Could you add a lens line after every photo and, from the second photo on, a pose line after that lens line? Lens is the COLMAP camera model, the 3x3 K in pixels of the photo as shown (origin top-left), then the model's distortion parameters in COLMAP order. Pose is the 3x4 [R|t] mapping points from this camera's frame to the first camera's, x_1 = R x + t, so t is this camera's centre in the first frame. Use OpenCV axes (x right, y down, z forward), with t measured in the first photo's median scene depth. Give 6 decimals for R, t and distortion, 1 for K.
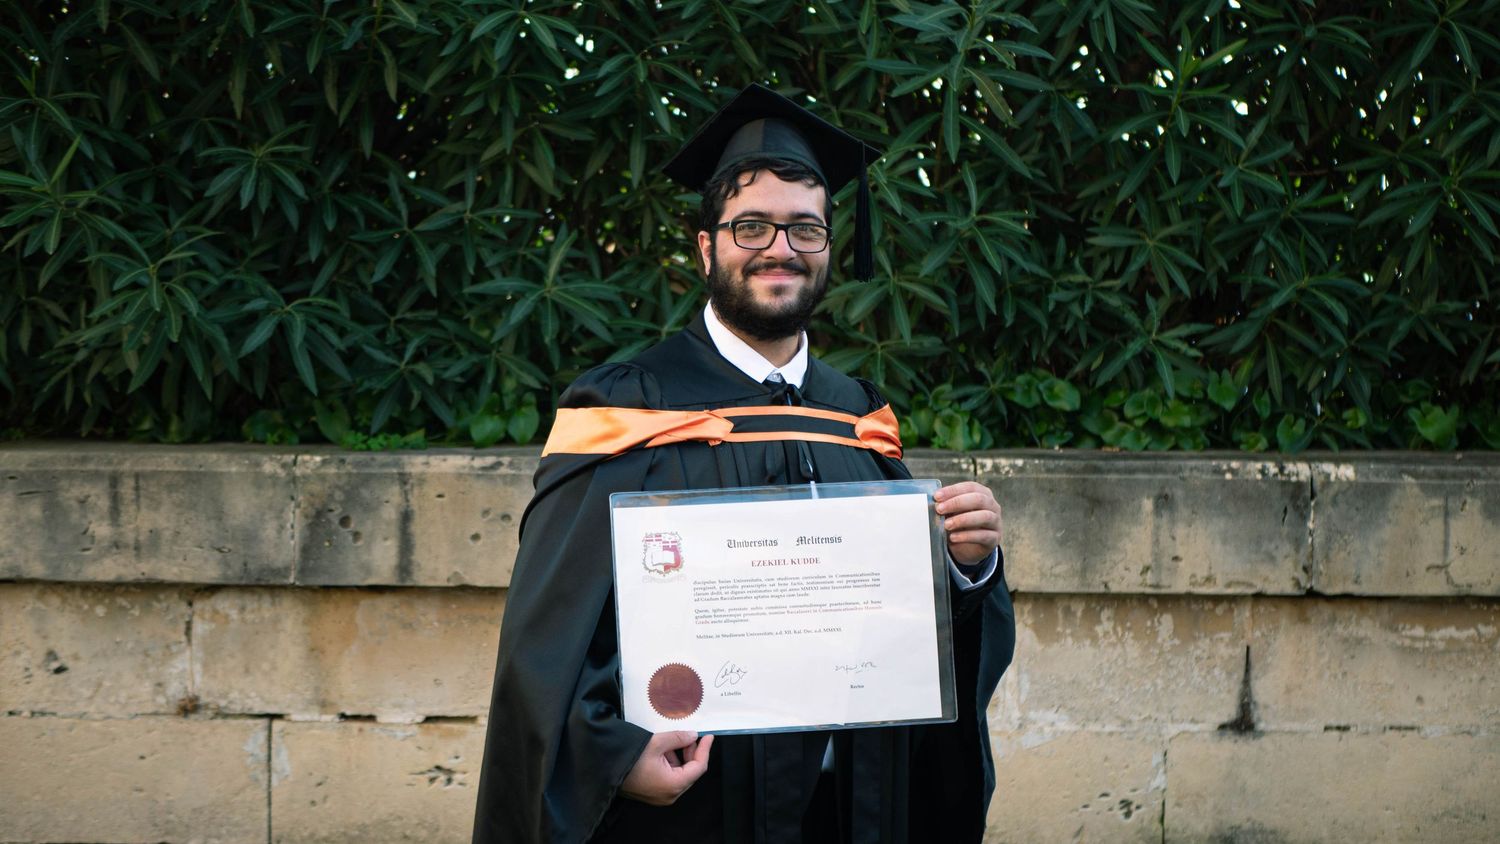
lens RADIAL K [[2458.5, 0, 789.6], [0, 2458.5, 412.8], [0, 0, 1]] dist [0.037725, 0.000000]
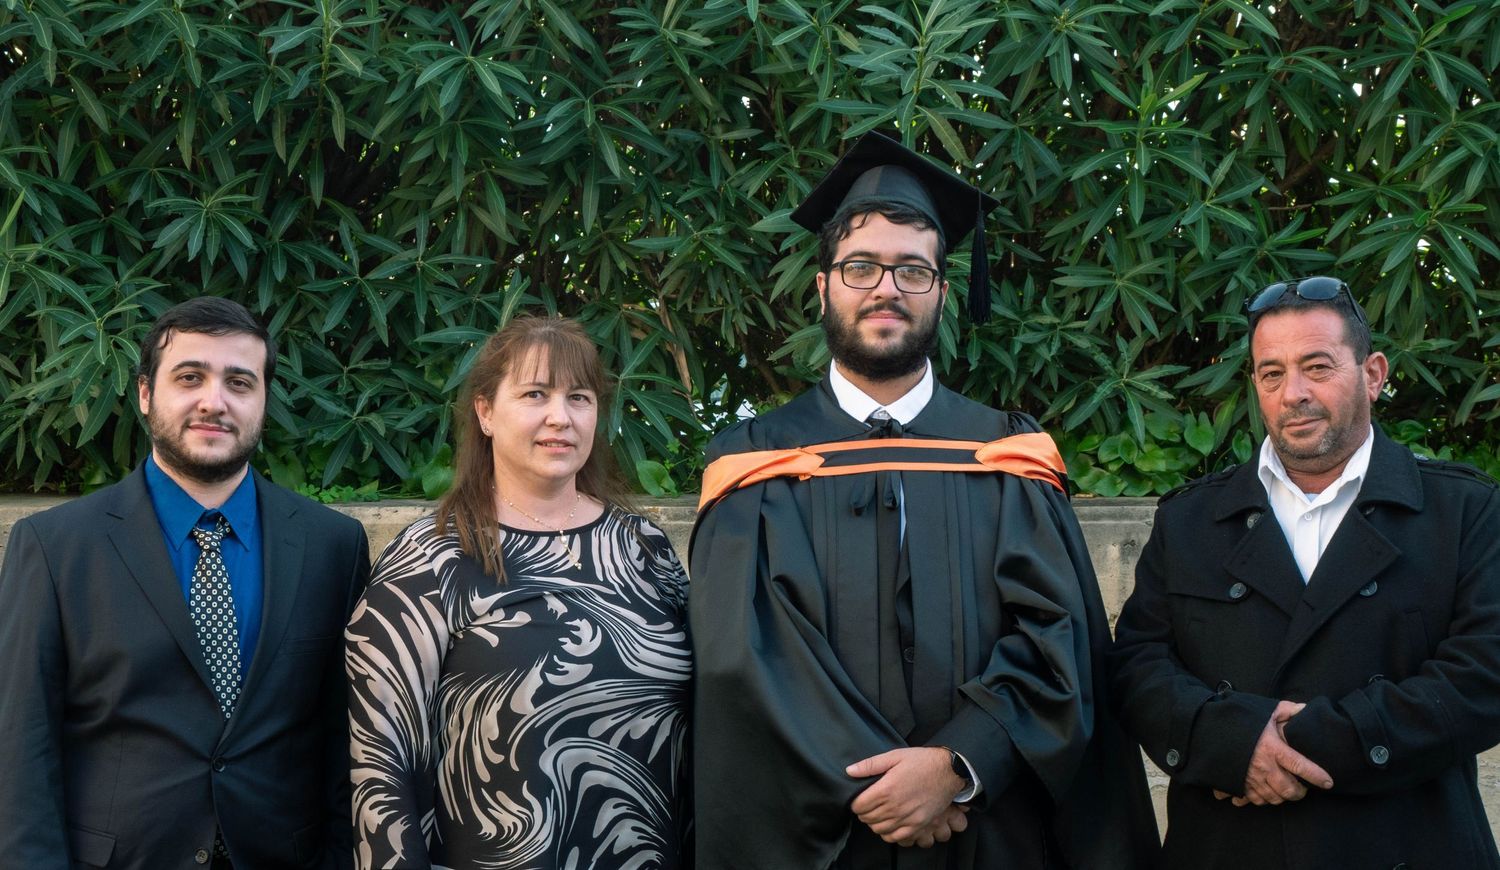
lens RADIAL K [[2806.4, 0, 734.8], [0, 2806.4, 419.9], [0, 0, 1]] dist [0.030651, 0.000000]
pose [[0.998775, -0.009887, -0.048490, 0.048925], [0.009019, 0.999796, -0.018083, 0.003822], [0.048659, 0.017623, 0.998660, -0.112971]]
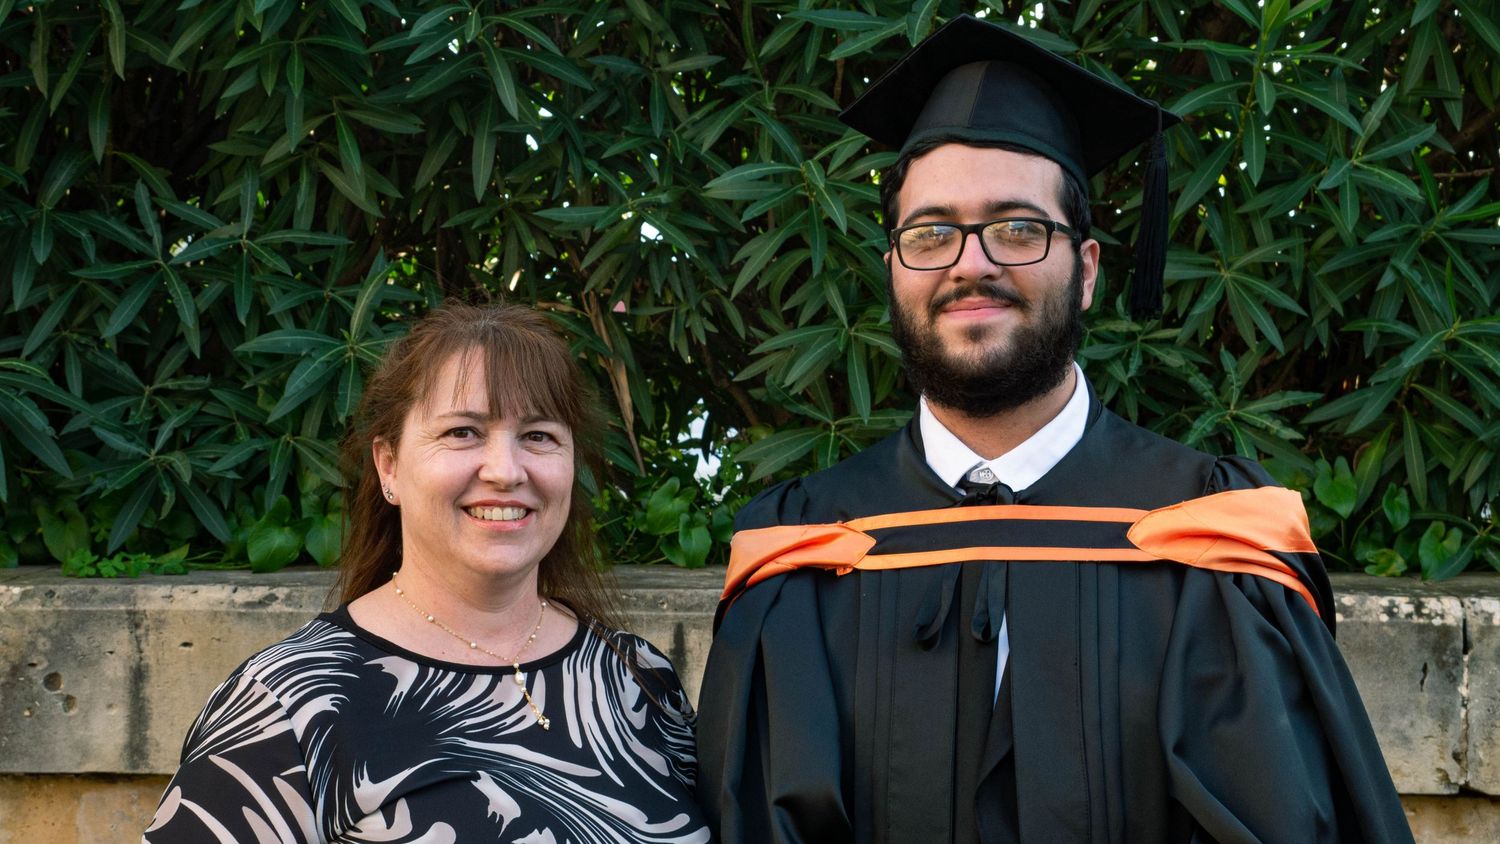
lens RADIAL K [[2761.9, 0, 741.0], [0, 2761.9, 424.6], [0, 0, 1]] dist [0.044489, 0.000000]
pose [[0.997292, -0.003306, -0.073473, 0.069027], [0.001470, 0.999686, -0.025030, -0.008070], [0.073533, 0.024854, 0.996983, 0.224751]]
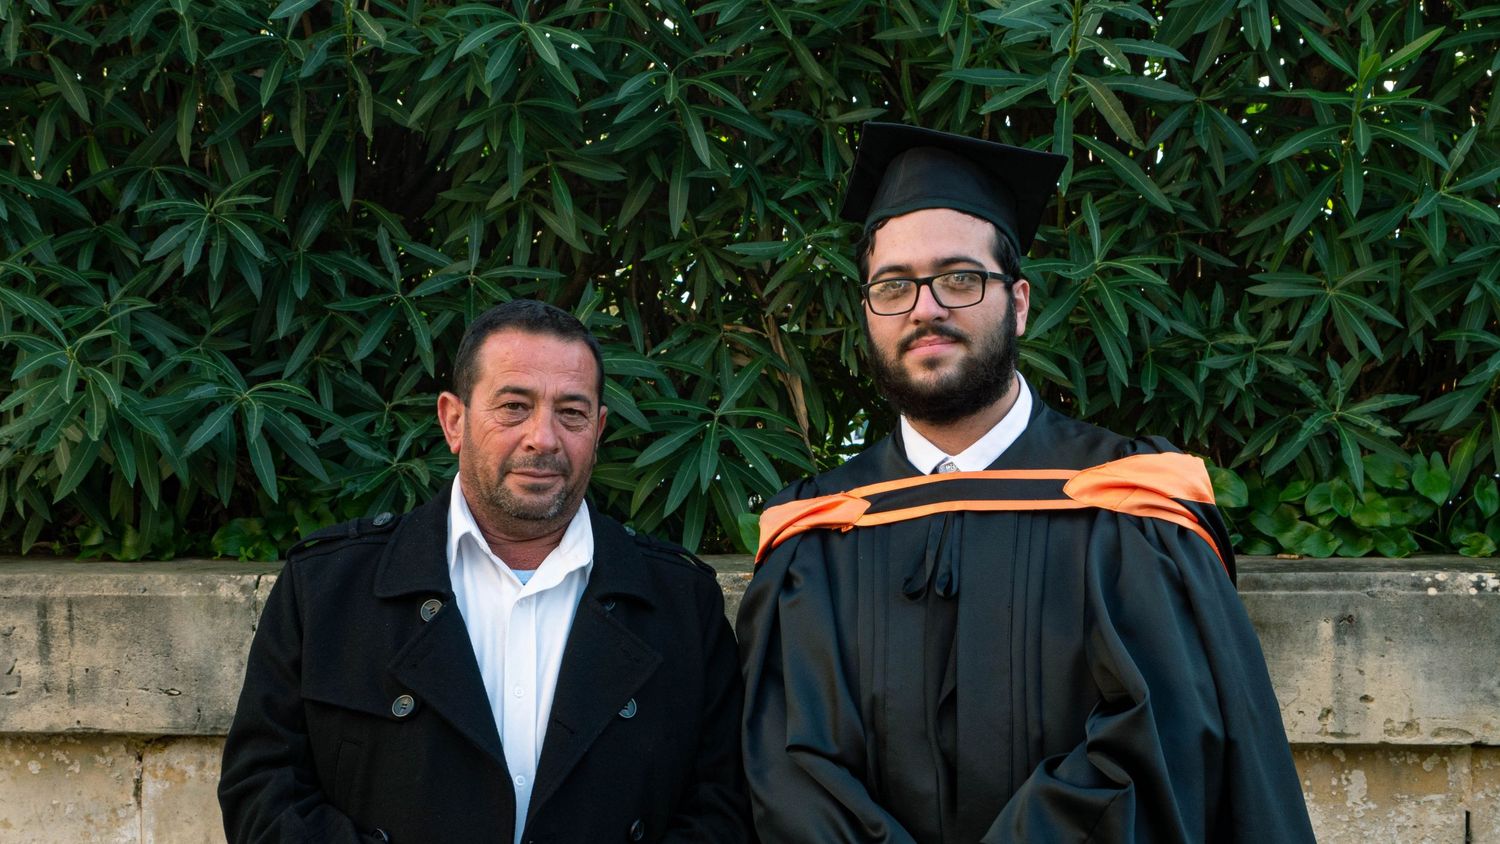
lens RADIAL K [[2747.0, 0, 746.2], [0, 2747.0, 423.4], [0, 0, 1]] dist [0.030737, 0.000000]
pose [[0.992720, -0.016001, -0.119380, 0.066745], [0.012630, 0.999501, -0.028939, -0.004546], [0.119783, 0.027220, 0.992427, 0.113323]]
